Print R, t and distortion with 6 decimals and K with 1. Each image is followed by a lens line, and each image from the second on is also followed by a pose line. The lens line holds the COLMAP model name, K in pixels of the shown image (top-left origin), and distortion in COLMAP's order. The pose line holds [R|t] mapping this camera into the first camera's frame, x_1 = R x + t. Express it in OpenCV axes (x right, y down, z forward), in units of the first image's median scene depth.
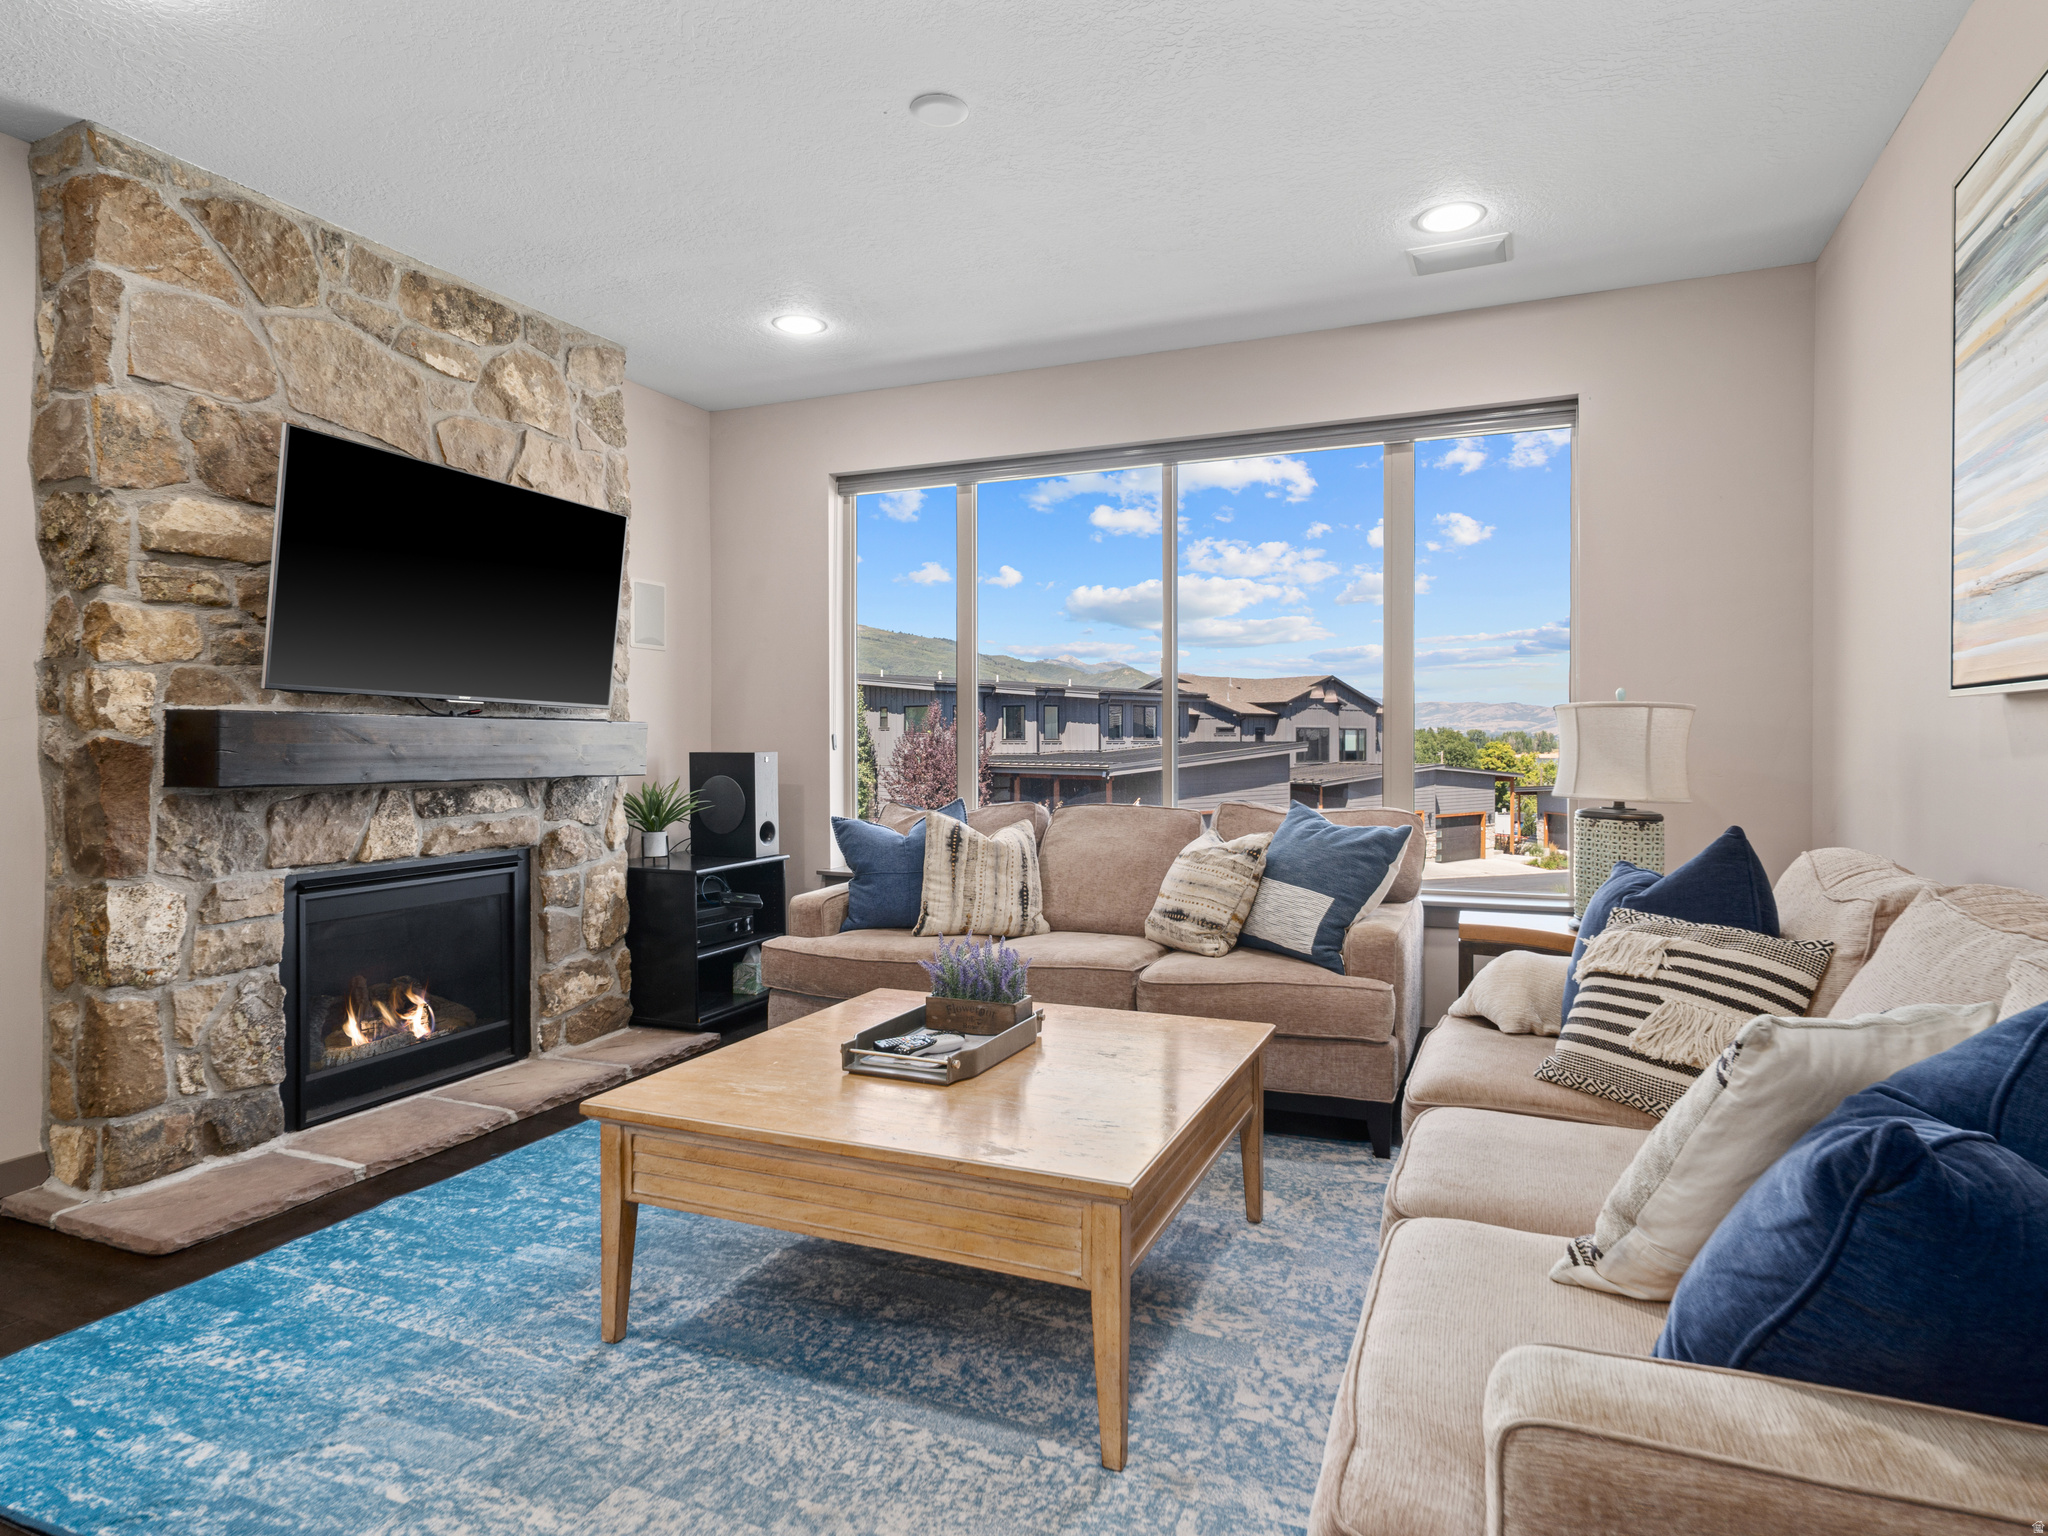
lens RADIAL K [[1139.8, 0, 1054.6], [0, 1139.8, 758.7], [0, 0, 1]] dist [-0.000689, -0.000324]
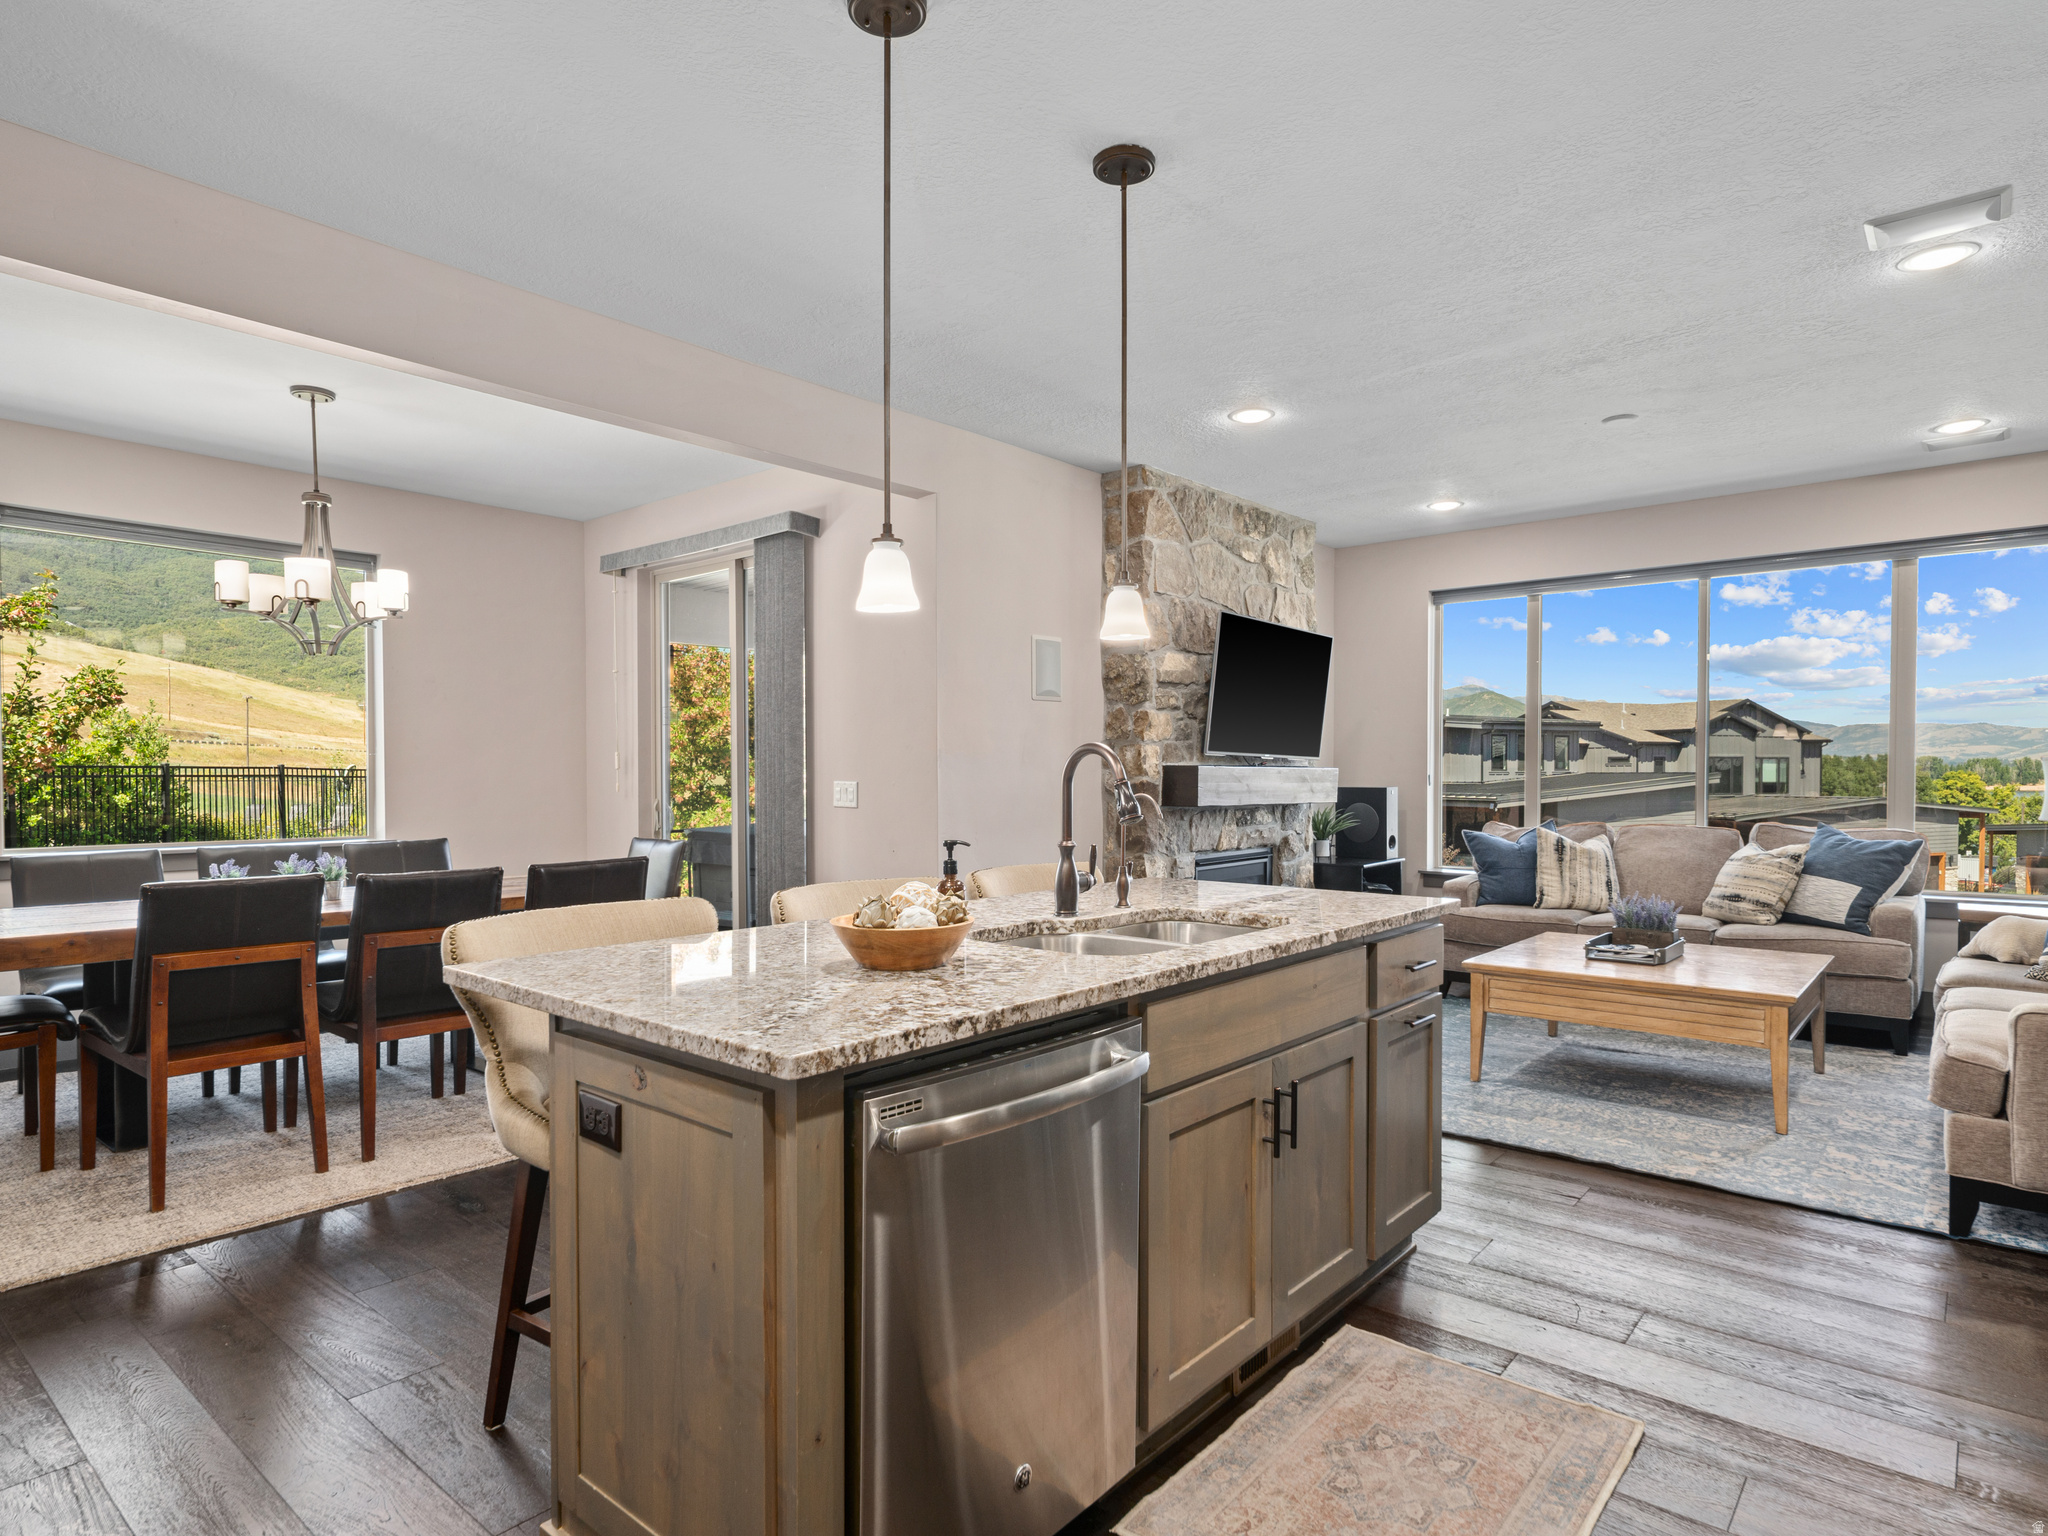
lens RADIAL K [[1154.1, 0, 1067.1], [0, 1154.1, 802.7], [0, 0, 1]] dist [0.002377, 0.002337]
pose [[0.959189, 0.006716, -0.282688, -0.332264], [-0.003330, 0.999917, 0.012456, -0.004013], [0.282748, -0.011006, 0.959131, -0.760076]]
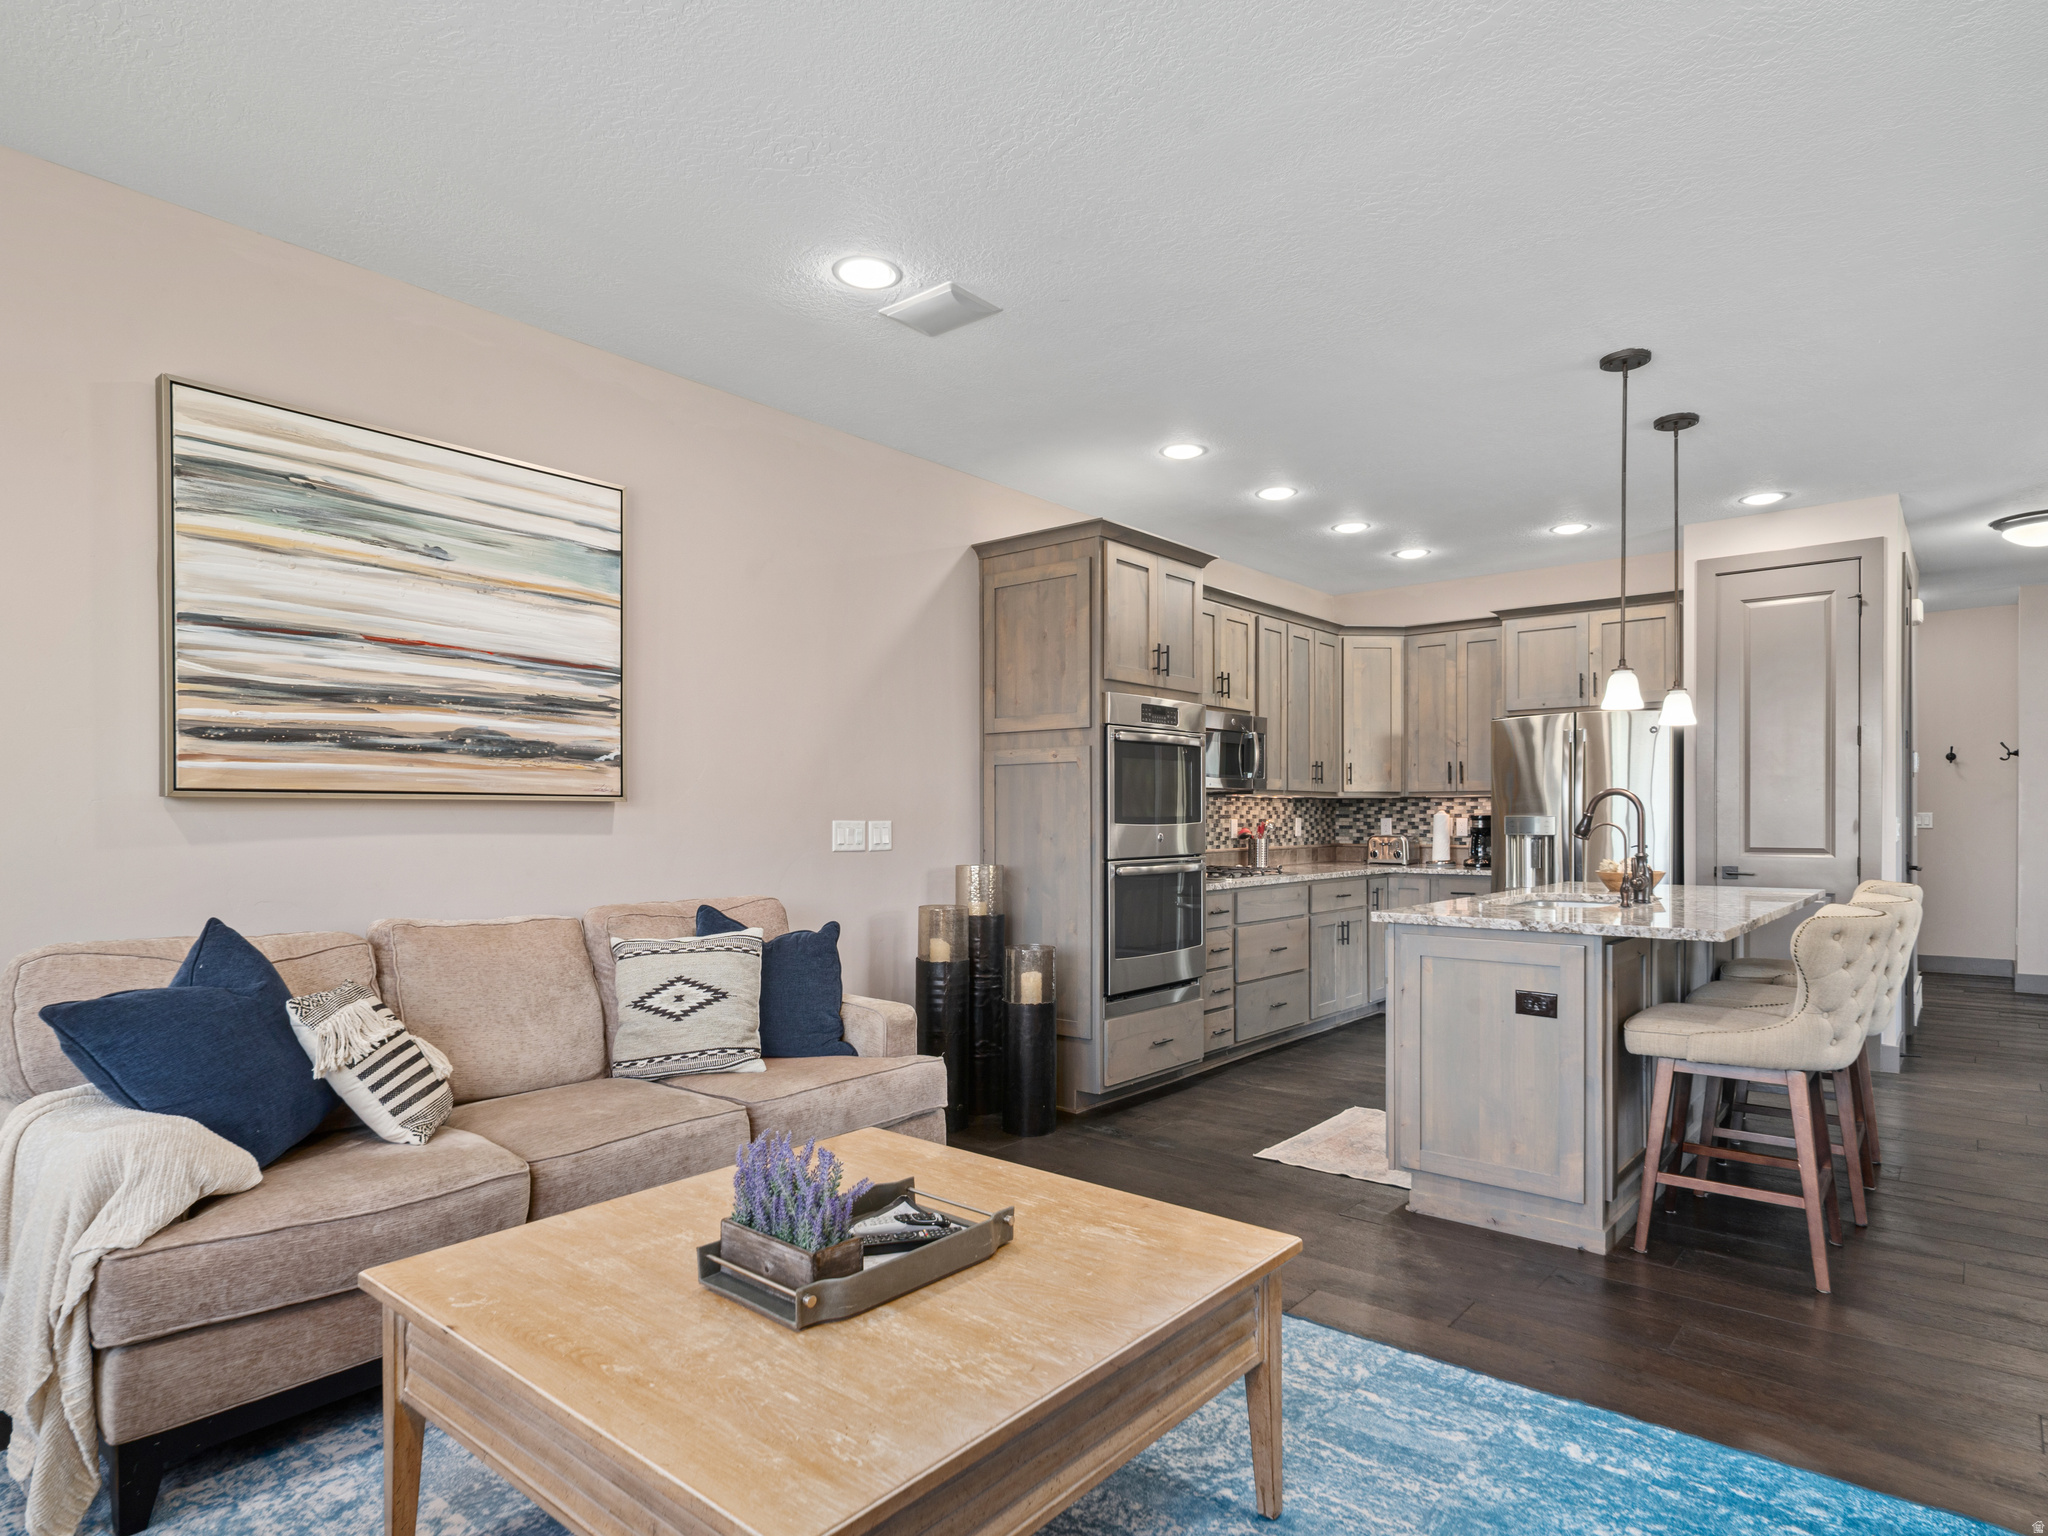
lens RADIAL K [[1137.2, 0, 1033.8], [0, 1137.2, 799.8], [0, 0, 1]] dist [0.005469, 0.000819]
pose [[-0.951509, 0.009547, 0.307474, -0.316428], [0.010257, 0.999947, 0.000693, -0.027468], [-0.307451, 0.003813, -0.951556, 1.224914]]
